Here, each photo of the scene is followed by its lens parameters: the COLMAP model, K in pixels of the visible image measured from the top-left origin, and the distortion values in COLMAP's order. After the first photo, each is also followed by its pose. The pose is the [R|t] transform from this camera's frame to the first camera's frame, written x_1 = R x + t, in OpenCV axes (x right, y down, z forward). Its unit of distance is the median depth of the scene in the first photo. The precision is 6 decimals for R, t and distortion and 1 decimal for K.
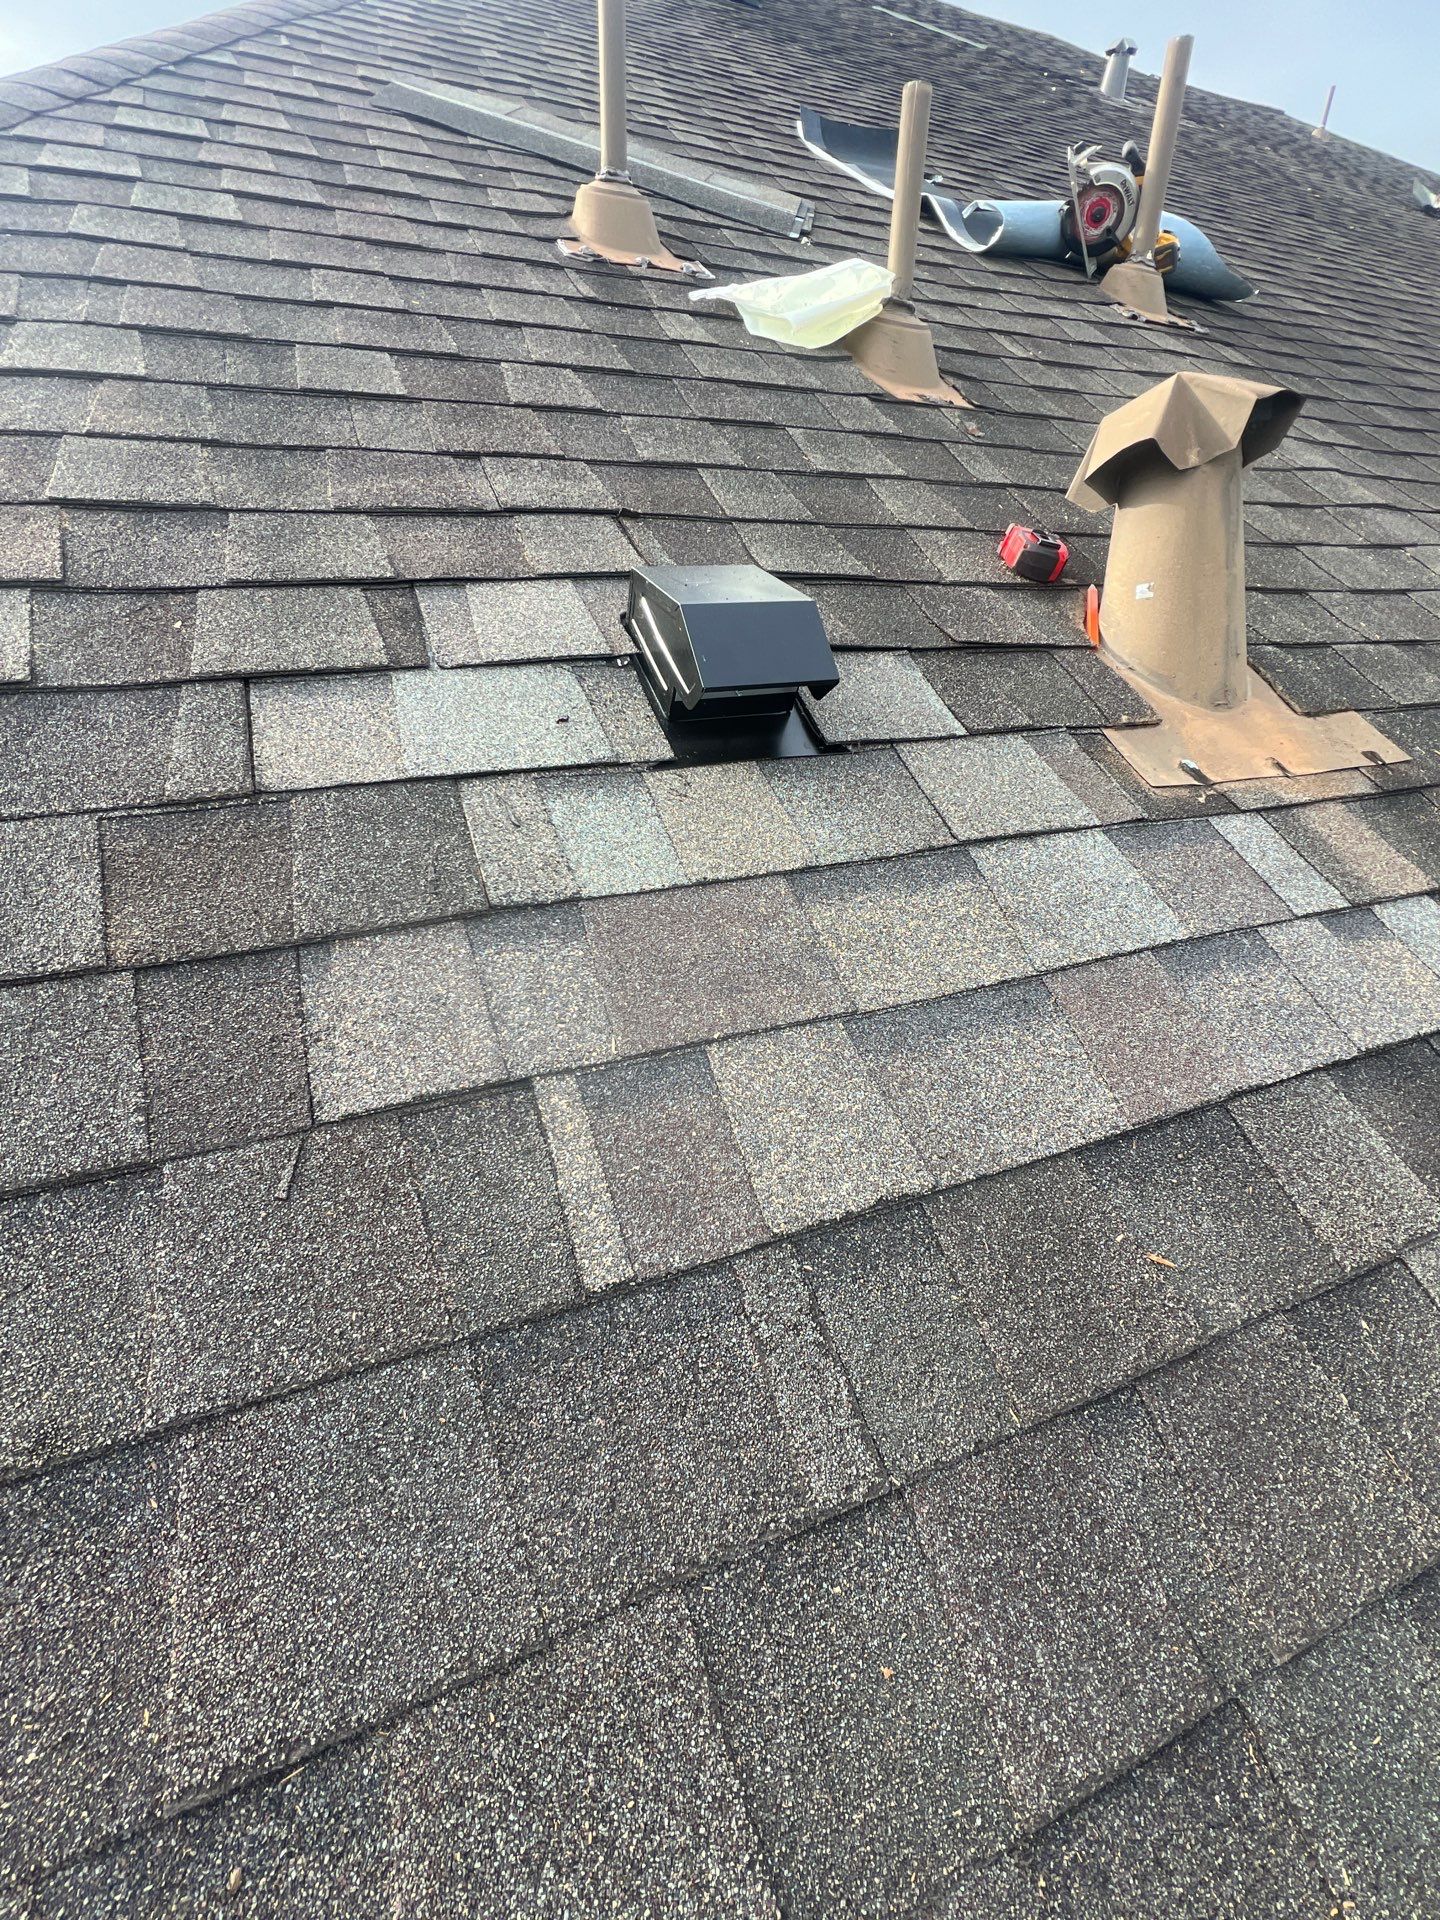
lens RADIAL K [[844.1, 0, 724.3], [0, 844.1, 956.8], [0, 0, 1]] dist [-0.002674, 0.000465]
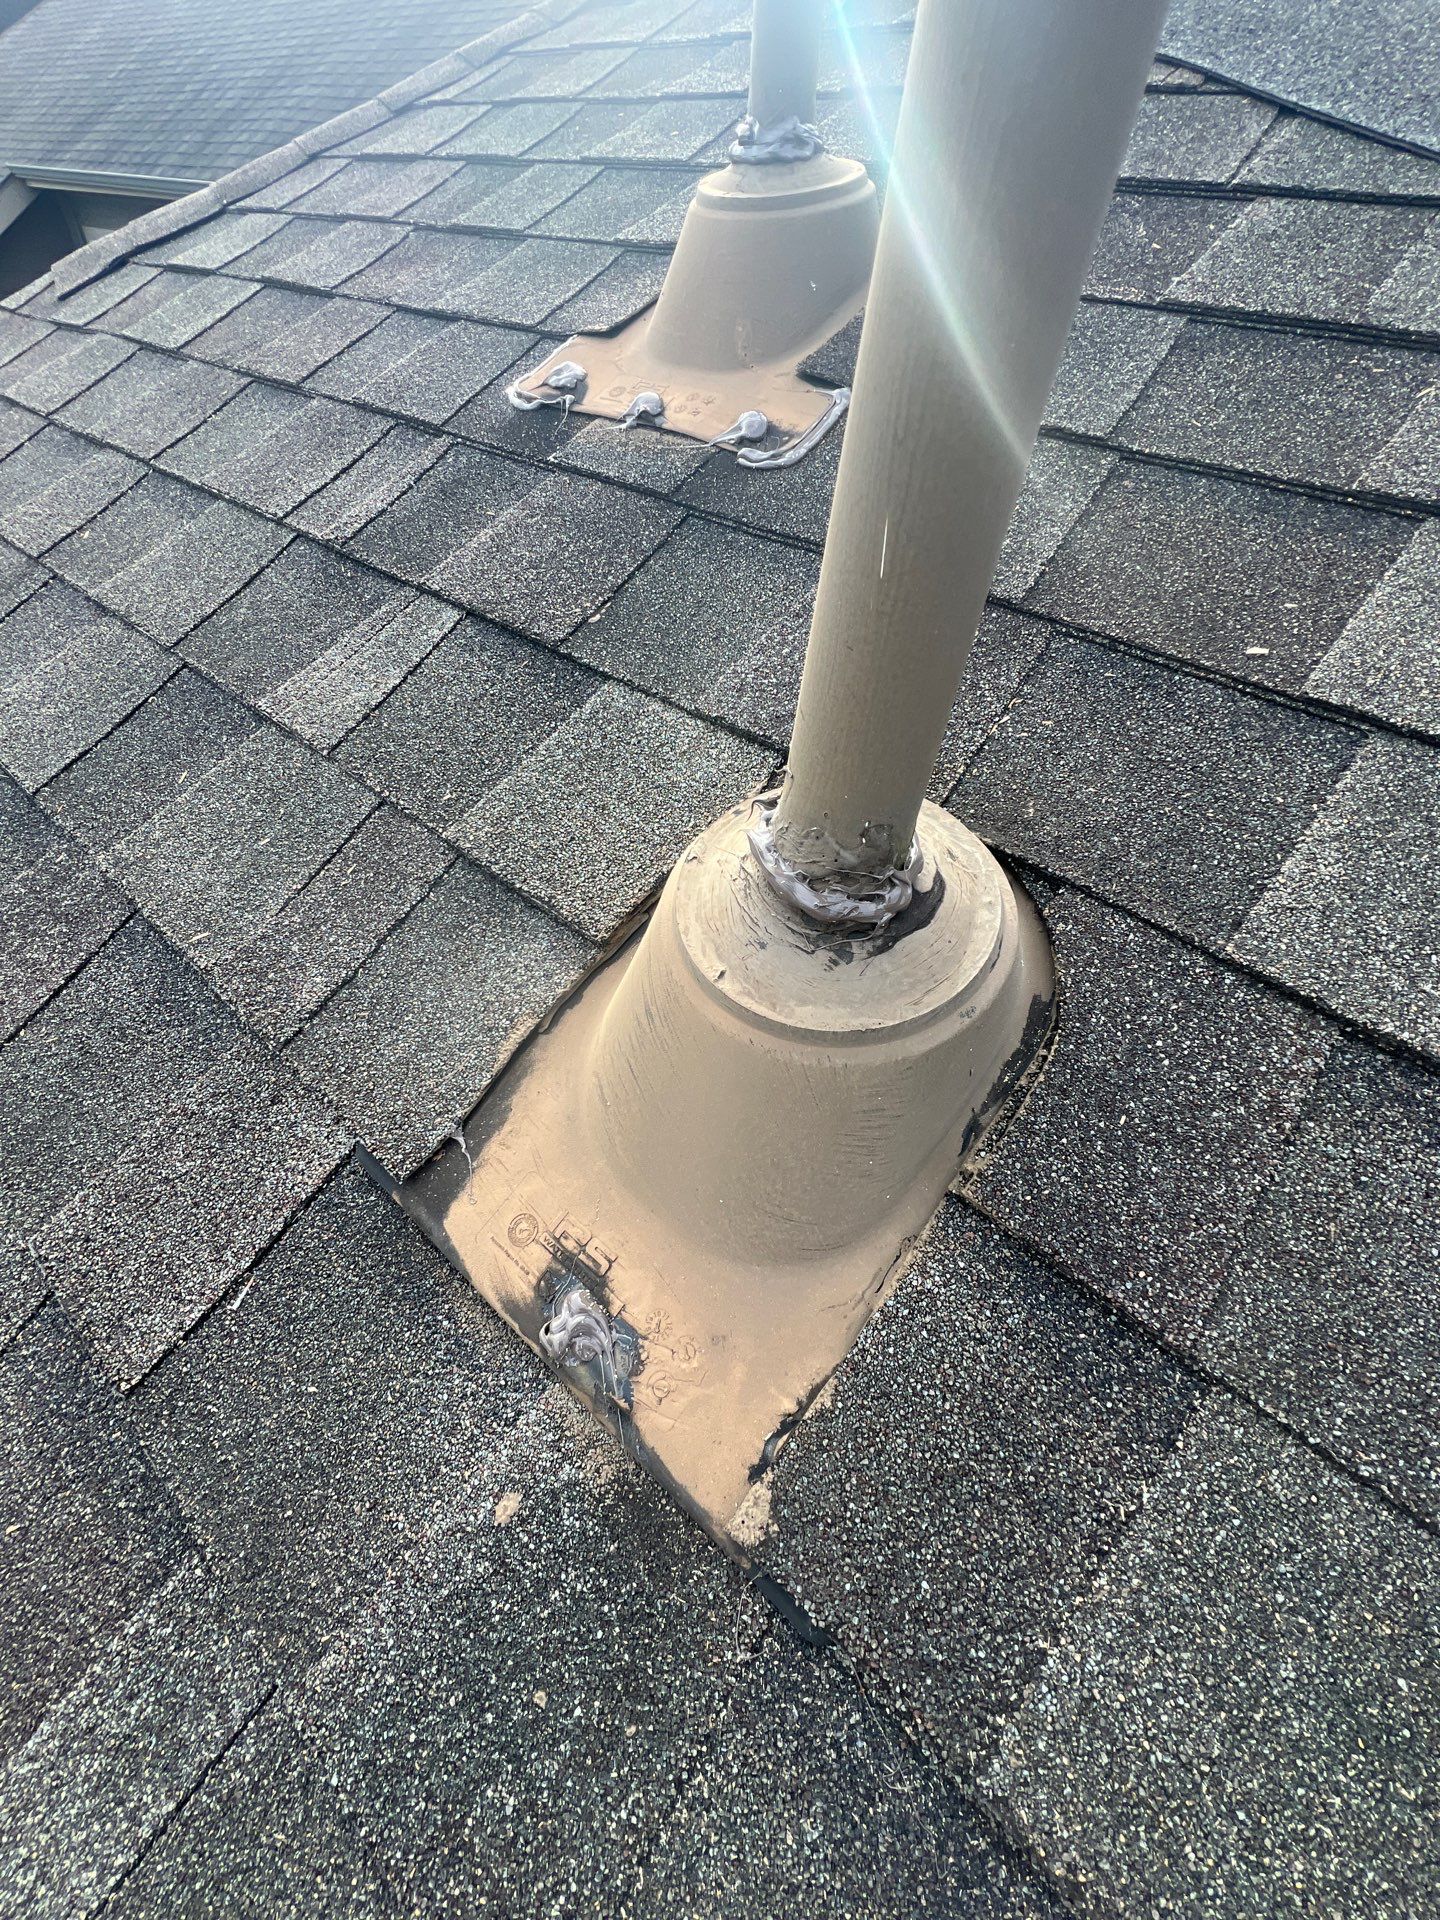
lens RADIAL K [[777.6, 0, 720.6], [0, 777.6, 950.5], [0, 0, 1]] dist [-0.001997, -0.000030]
pose [[0.438652, 0.603879, -0.665518, 0.670046], [-0.470660, 0.785256, 0.402309, -1.650043], [0.765548, 0.136759, 0.628676, 1.741792]]
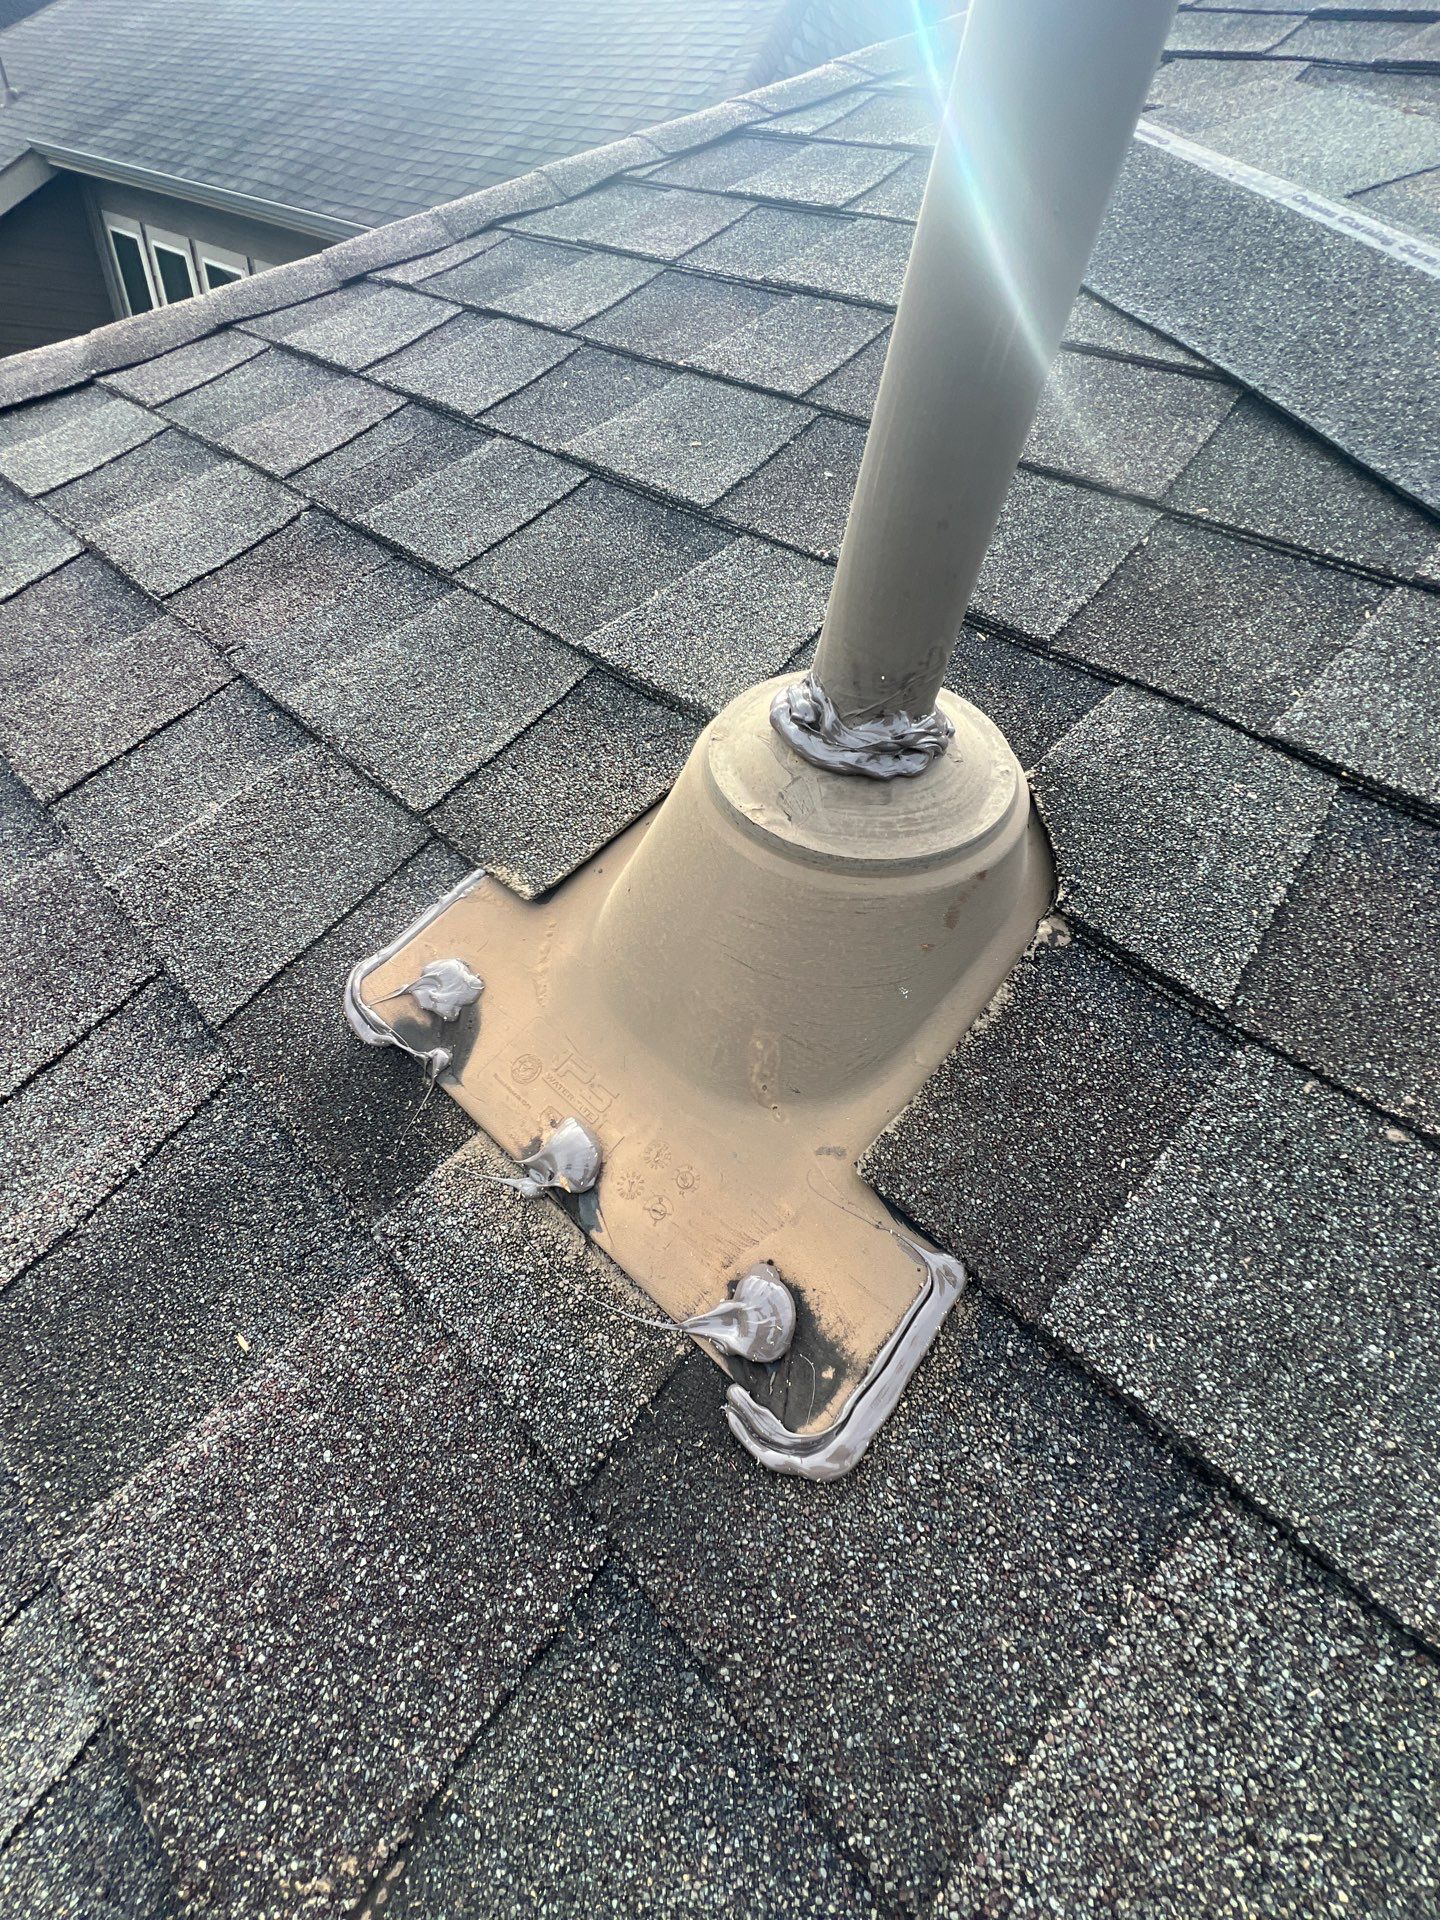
lens RADIAL K [[777.6, 0, 720.6], [0, 777.6, 950.5], [0, 0, 1]] dist [-0.001997, -0.000030]
pose [[0.405287, 0.622604, -0.669407, 0.036895], [-0.563264, 0.746808, 0.353570, -1.998071], [0.720053, 0.233755, 0.653362, 1.862176]]
